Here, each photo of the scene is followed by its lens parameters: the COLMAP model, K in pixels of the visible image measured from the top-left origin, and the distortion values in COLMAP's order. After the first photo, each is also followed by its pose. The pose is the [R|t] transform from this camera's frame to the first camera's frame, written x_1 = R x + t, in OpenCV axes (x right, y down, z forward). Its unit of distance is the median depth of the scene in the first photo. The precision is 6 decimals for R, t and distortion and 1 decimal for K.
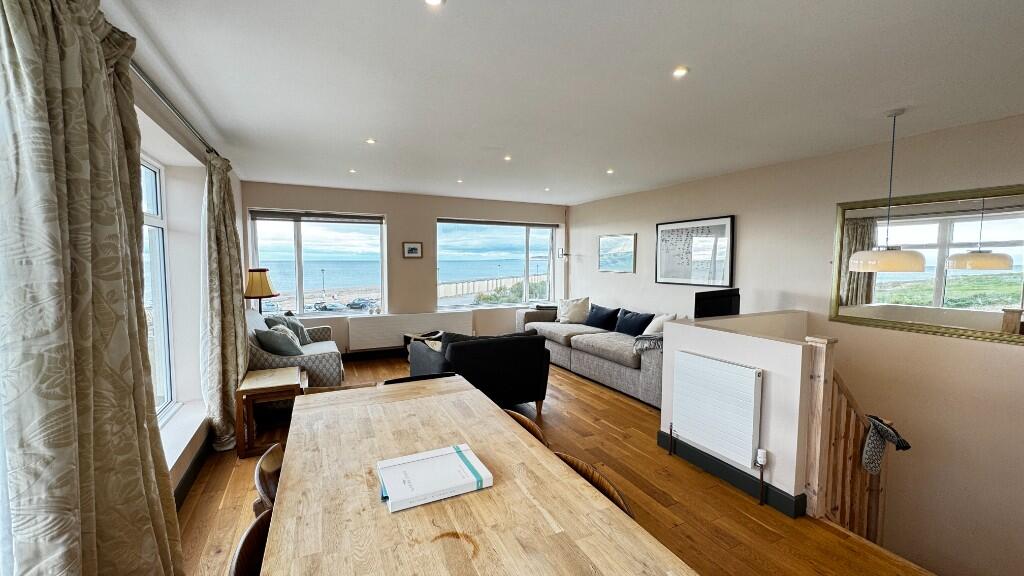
lens RADIAL K [[407.8, 0, 512.0], [0, 407.8, 288.0], [0, 0, 1]] dist [-0.000727, 0.000066]
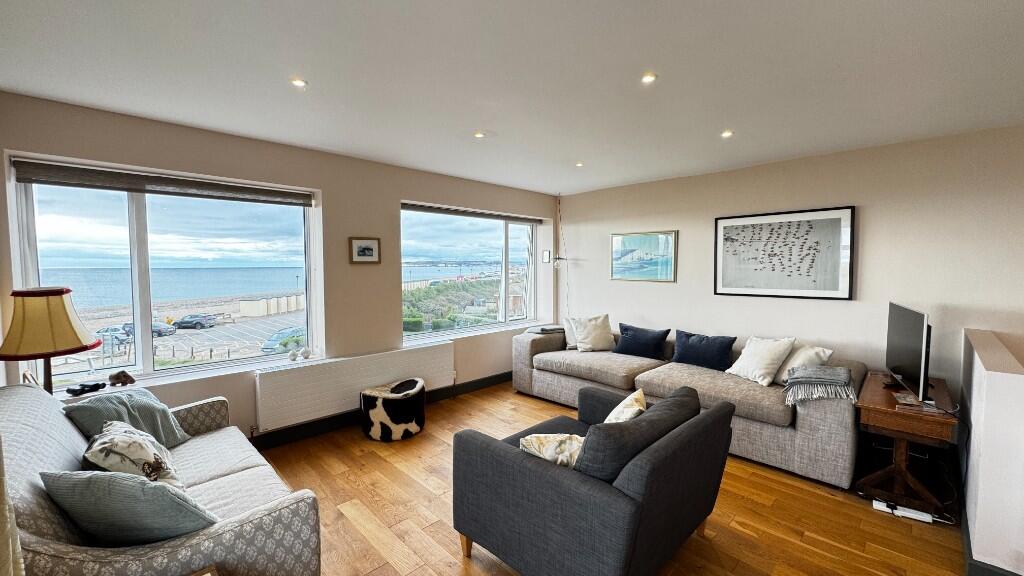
lens RADIAL K [[407.8, 0, 512.0], [0, 407.8, 288.0], [0, 0, 1]] dist [-0.000727, 0.000066]
pose [[0.949370, -0.022460, 0.313357, -0.243846], [0.027044, 0.999581, -0.010286, -0.026212], [-0.312995, 0.018240, 0.949580, 0.372441]]
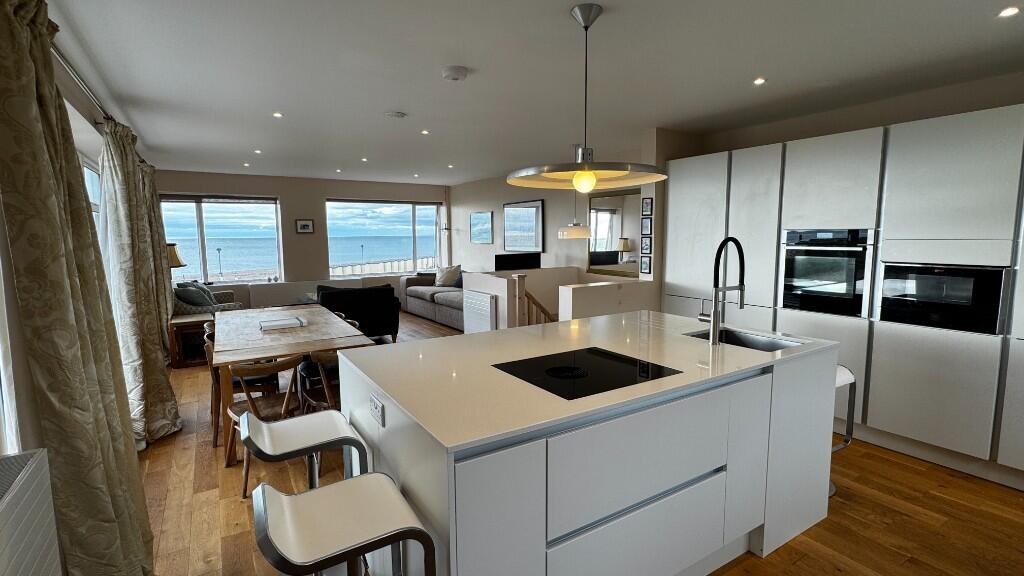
lens RADIAL K [[479.2, 0, 512.0], [0, 479.2, 288.0], [0, 0, 1]] dist [-0.003580, -0.000144]
pose [[0.993286, -0.023457, 0.113285, 0.197185], [0.018602, 0.998870, 0.043726, 0.035958], [-0.114183, -0.041325, 0.992600, -0.460283]]
